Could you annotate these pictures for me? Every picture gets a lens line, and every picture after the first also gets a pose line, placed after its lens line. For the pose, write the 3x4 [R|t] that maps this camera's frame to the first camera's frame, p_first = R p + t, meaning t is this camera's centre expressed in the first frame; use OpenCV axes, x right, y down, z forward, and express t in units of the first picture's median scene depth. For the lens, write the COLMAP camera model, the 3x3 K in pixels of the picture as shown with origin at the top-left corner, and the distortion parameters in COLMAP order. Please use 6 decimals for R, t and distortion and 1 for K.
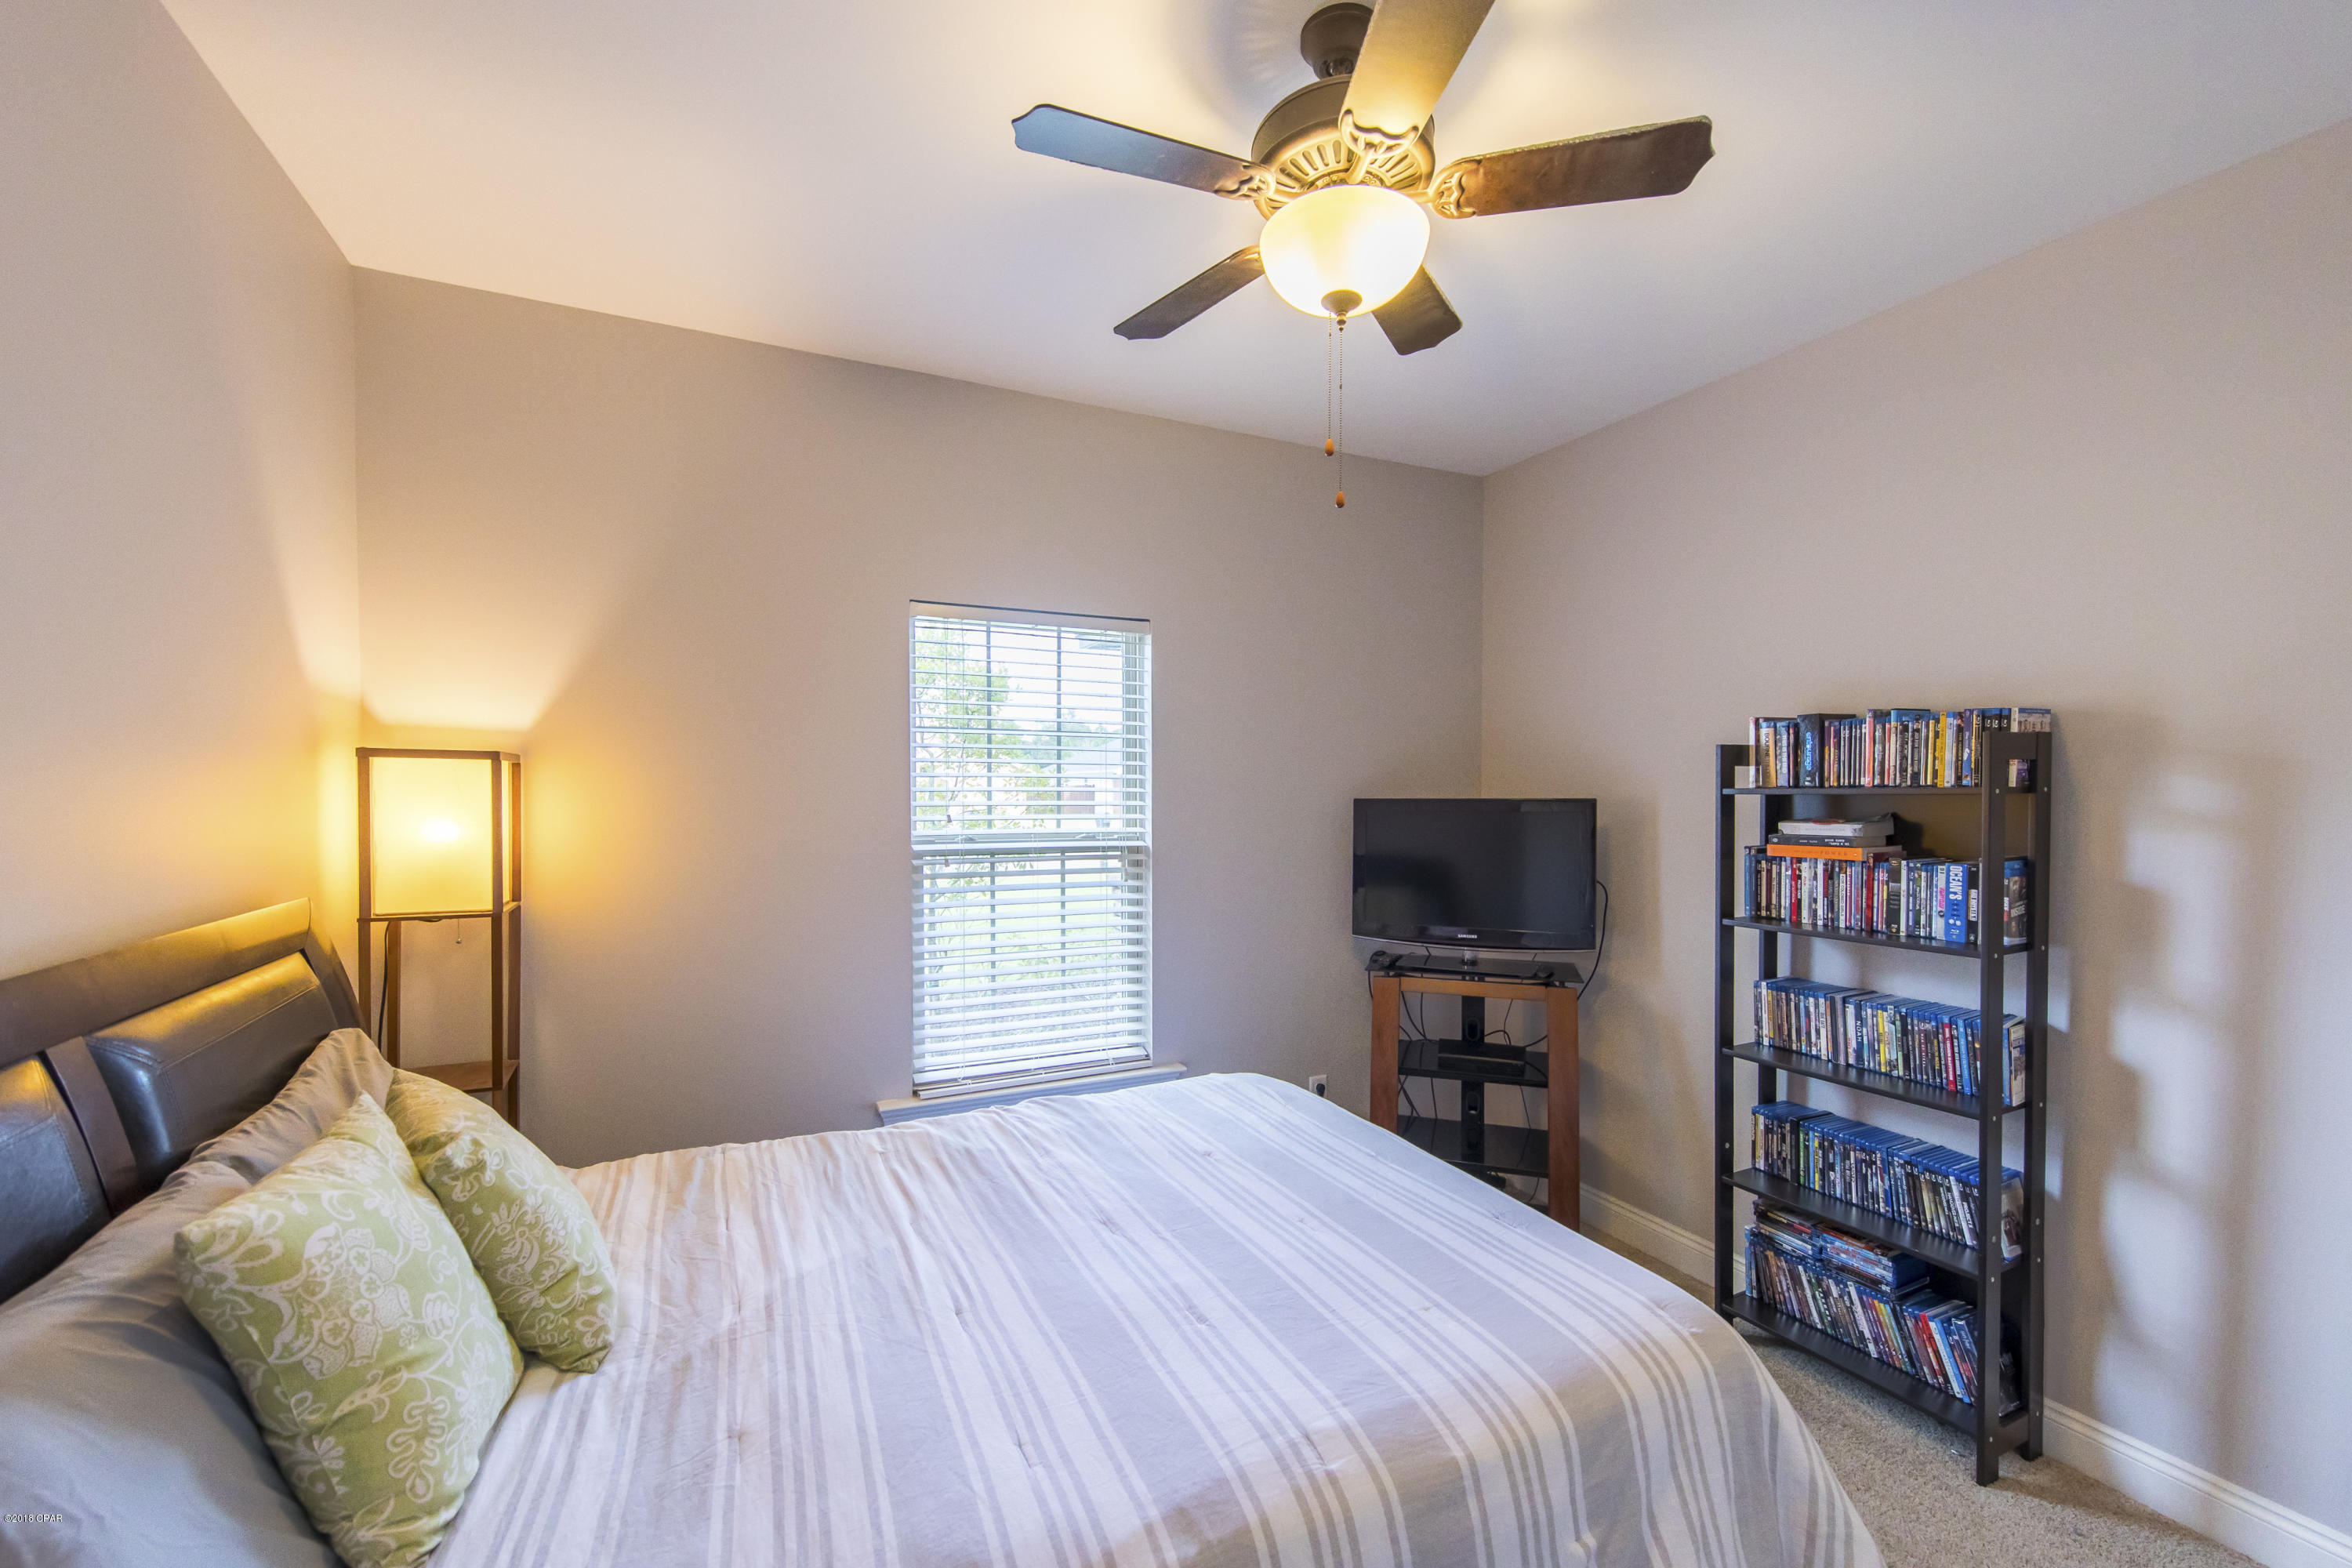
lens RADIAL K [[963.6, 0, 1169.4], [0, 963.6, 792.6], [0, 0, 1]] dist [0.011923, -0.000235]
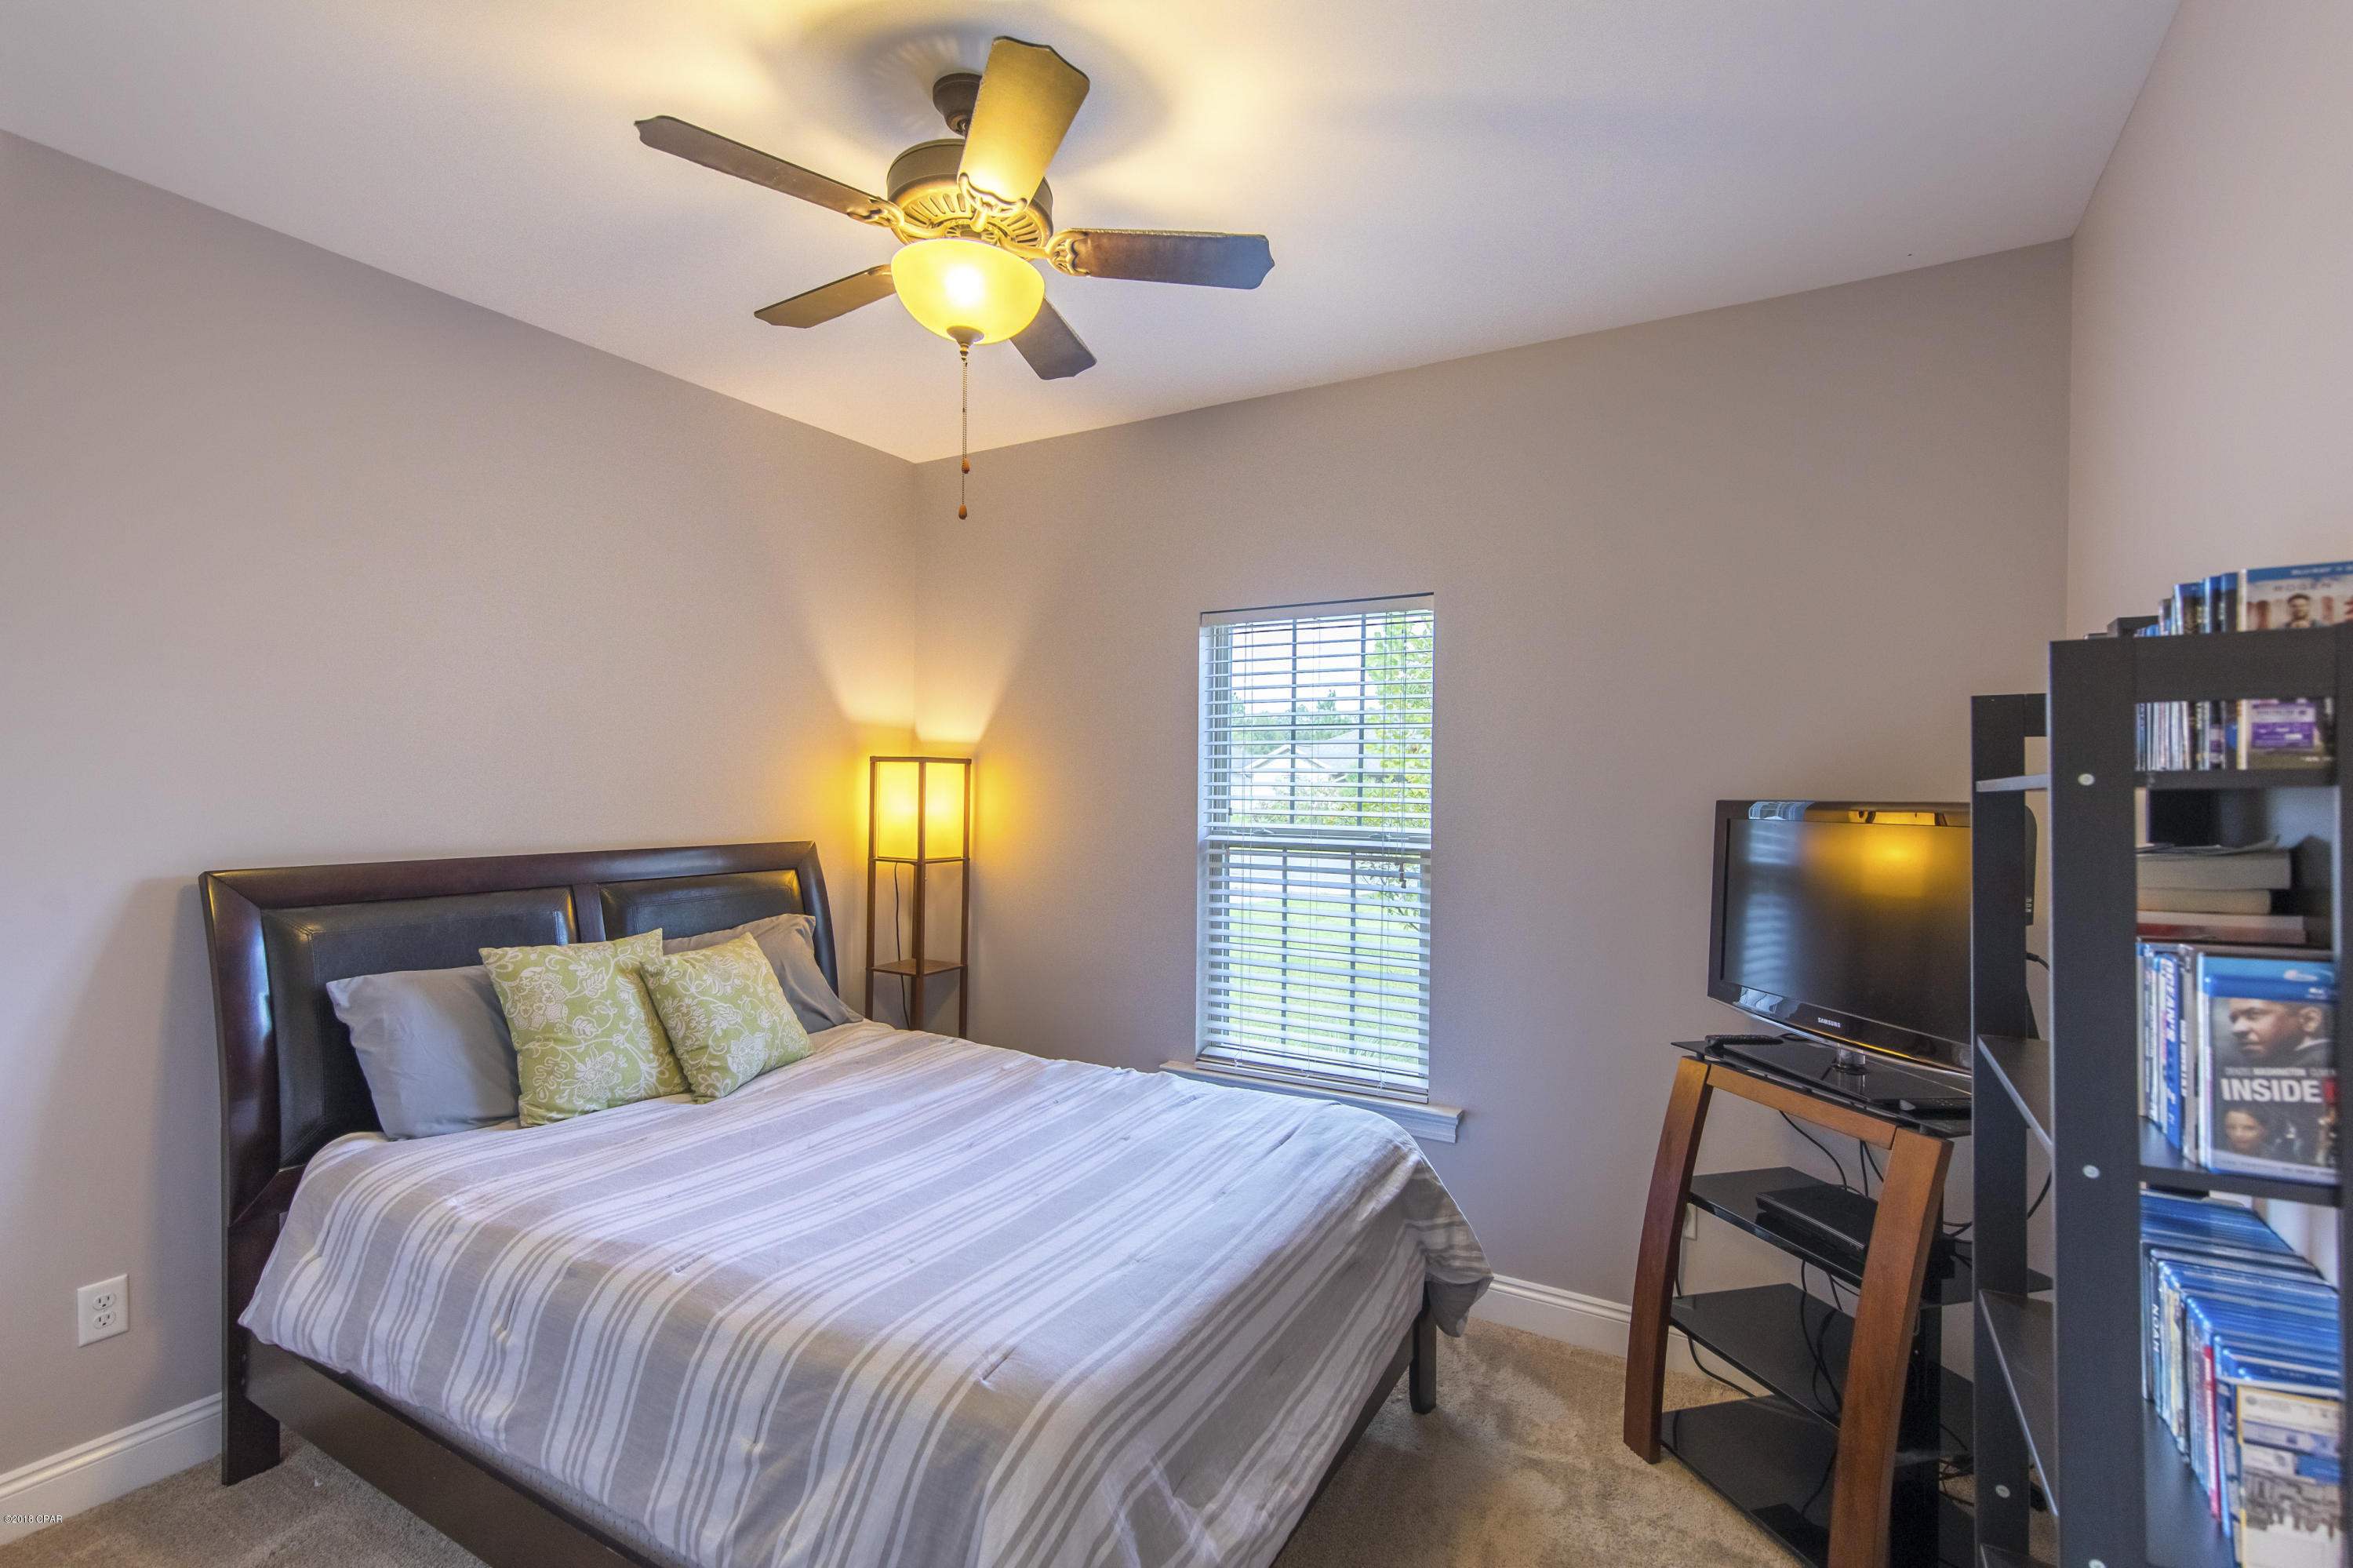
lens RADIAL K [[1061.5, 0, 1171.5], [0, 1061.5, 779.0], [0, 0, 1]] dist [0.000091, 0.000508]
pose [[0.561031, -0.003086, -0.827789, 0.853687], [-0.012230, 0.999853, -0.012017, 0.007004], [0.827704, 0.016866, 0.560911, 0.349536]]
